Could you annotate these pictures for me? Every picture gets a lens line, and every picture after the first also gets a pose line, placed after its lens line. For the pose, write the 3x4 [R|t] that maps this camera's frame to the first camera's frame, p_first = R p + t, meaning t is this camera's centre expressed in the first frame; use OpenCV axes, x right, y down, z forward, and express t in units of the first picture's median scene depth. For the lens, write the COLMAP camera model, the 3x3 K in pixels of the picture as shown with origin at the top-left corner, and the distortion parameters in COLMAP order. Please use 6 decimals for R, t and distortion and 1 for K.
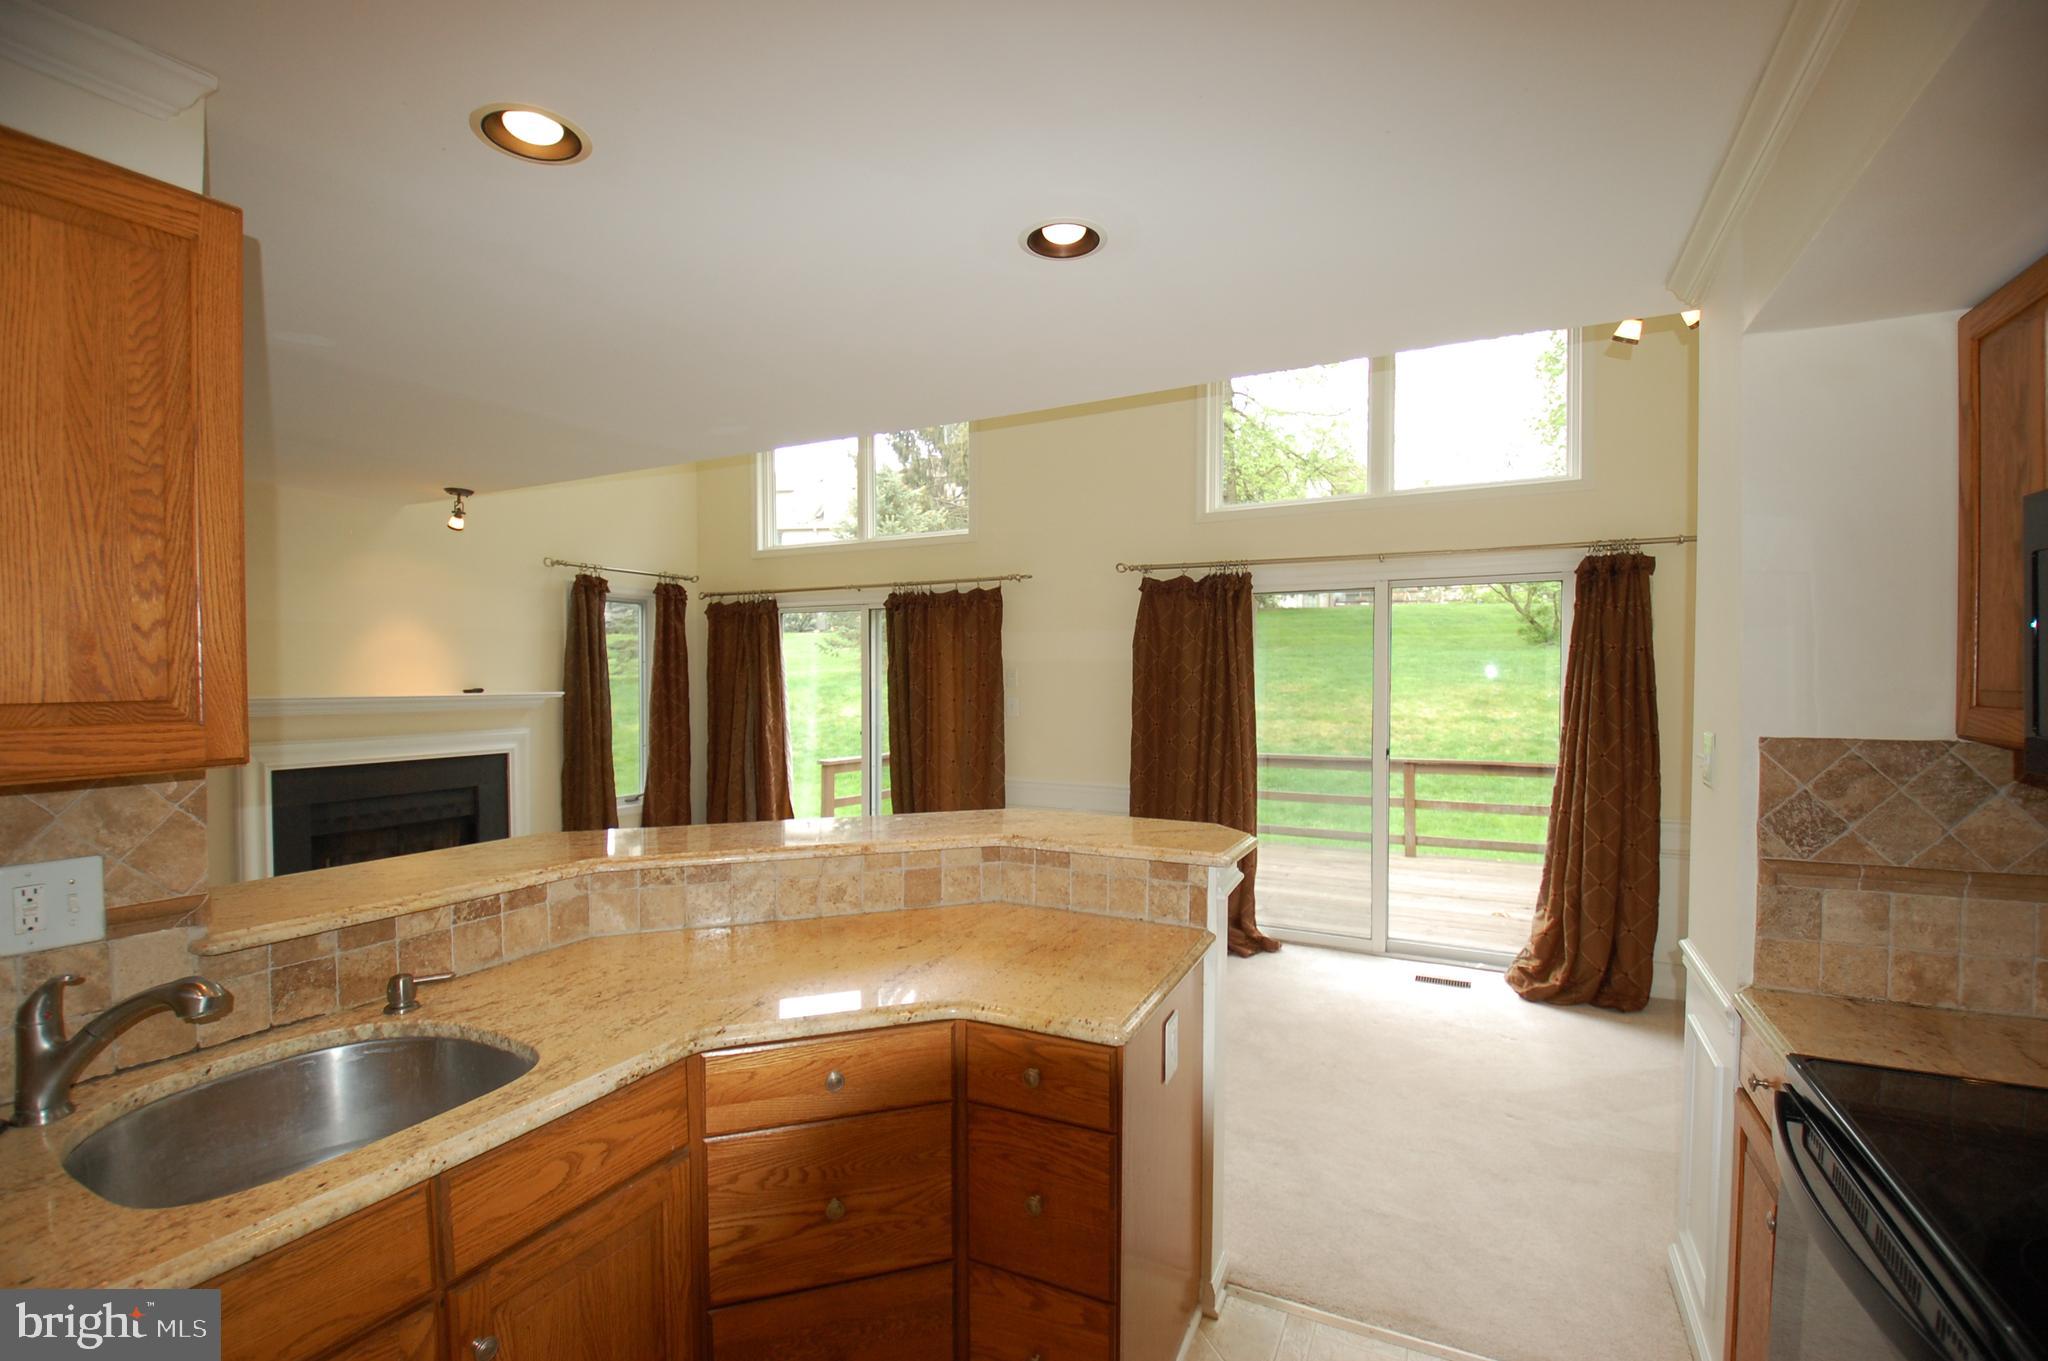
lens RADIAL K [[893.9, 0, 1021.3], [0, 893.9, 695.9], [0, 0, 1]] dist [0.022656, -0.032097]
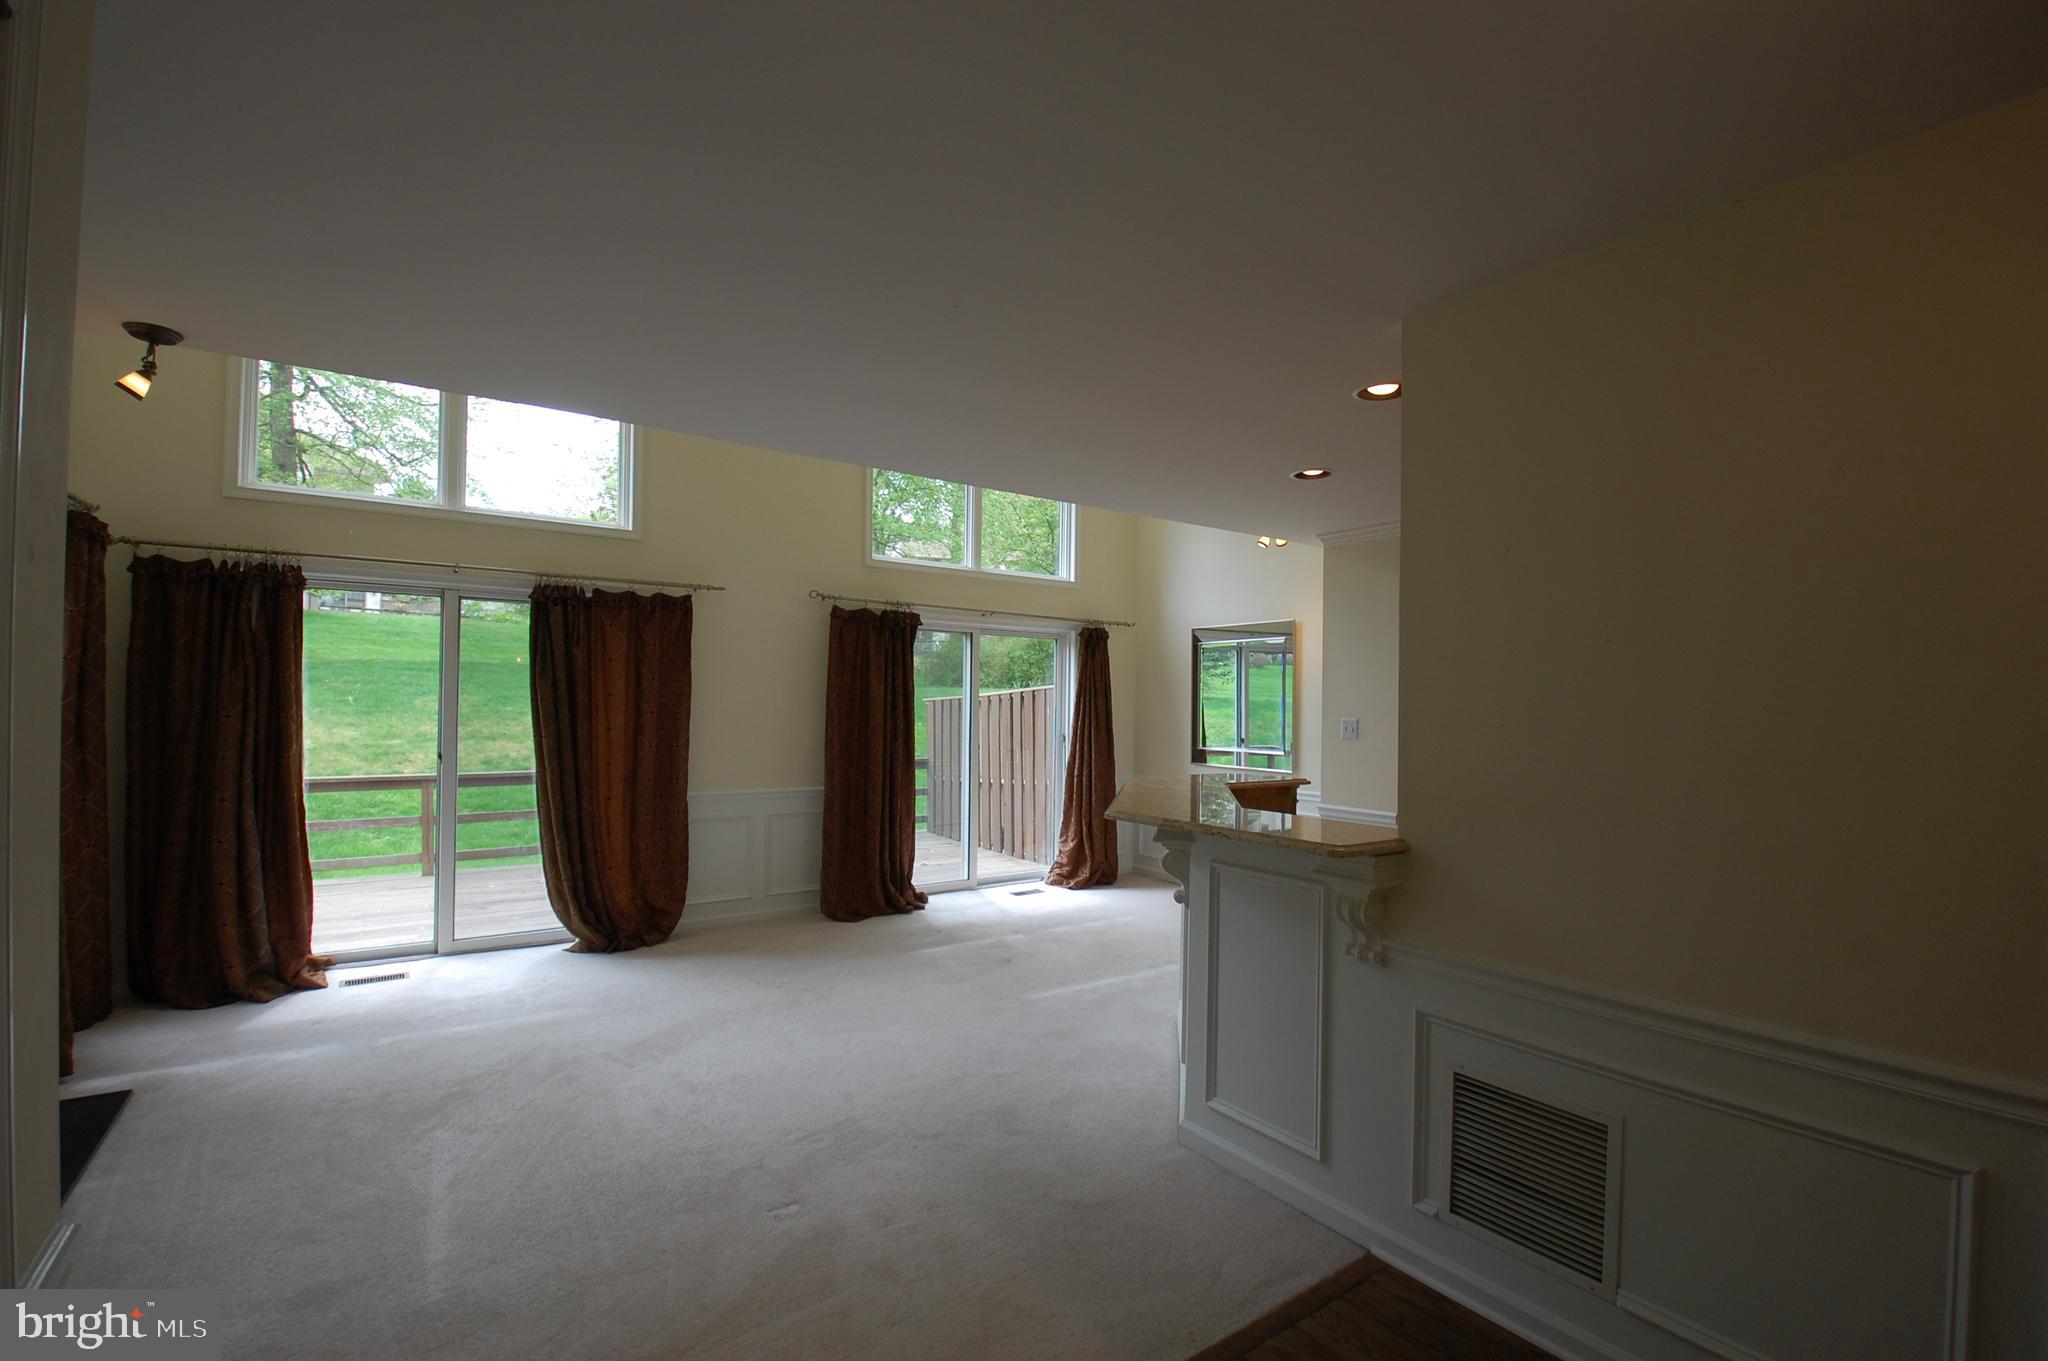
lens RADIAL K [[893.9, 0, 1021.3], [0, 893.9, 695.9], [0, 0, 1]] dist [0.022656, -0.032097]
pose [[0.467983, 0.016685, 0.883580, -1.728098], [0.005385, 0.999749, -0.021731, 0.024954], [-0.883721, 0.014928, 0.467776, 0.546537]]
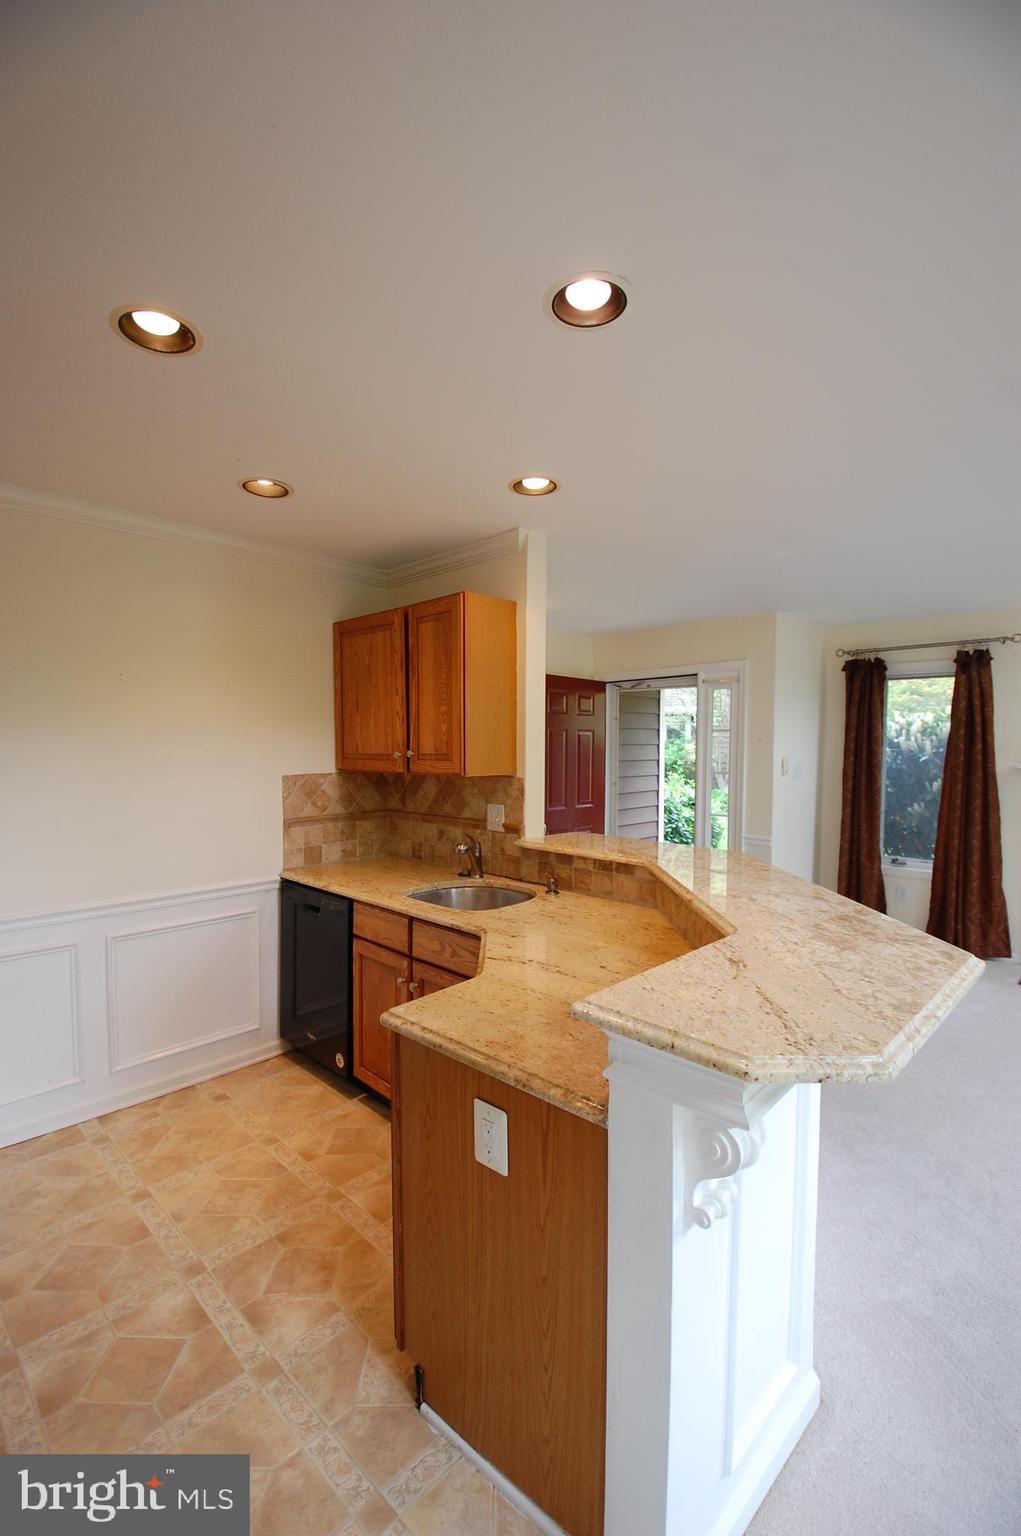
lens RADIAL K [[670.4, 0, 518.1], [0, 670.4, 771.5], [0, 0, 1]] dist [0.022656, -0.032097]
pose [[-0.294160, 0.038046, -0.954999, 0.674054], [-0.025306, 0.998547, 0.047576, -0.027867], [0.955421, 0.038162, -0.292770, 0.991409]]
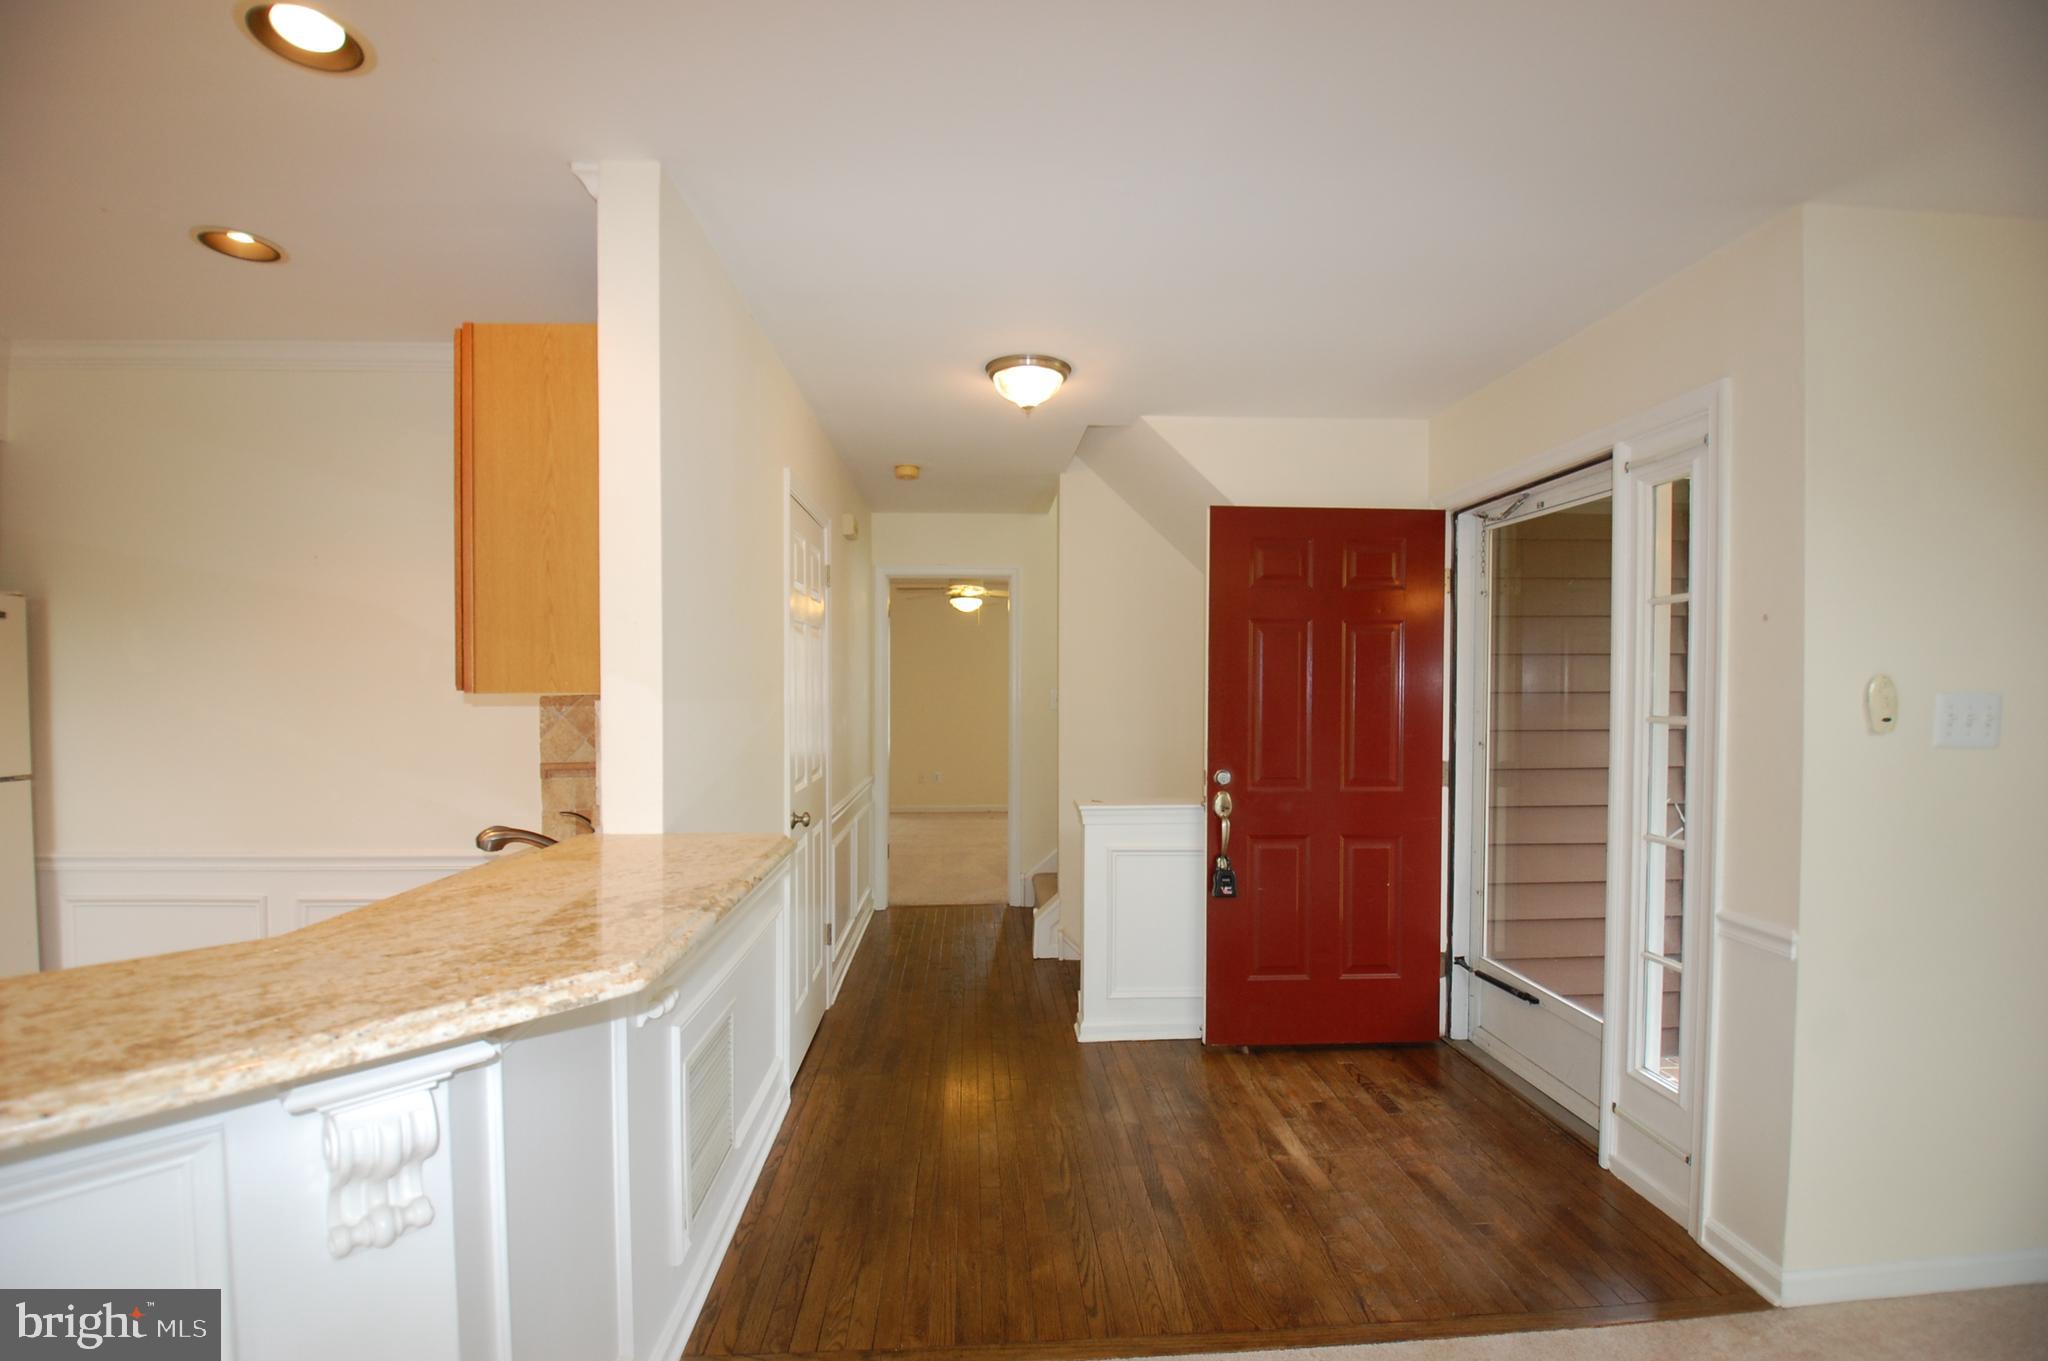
lens RADIAL K [[893.9, 0, 1021.3], [0, 893.9, 695.9], [0, 0, 1]] dist [0.022656, -0.032097]
pose [[-0.863326, 0.006694, -0.504602, -0.495157], [-0.012178, 0.999344, 0.034092, 0.011977], [0.504499, 0.035578, -0.862679, 1.494613]]
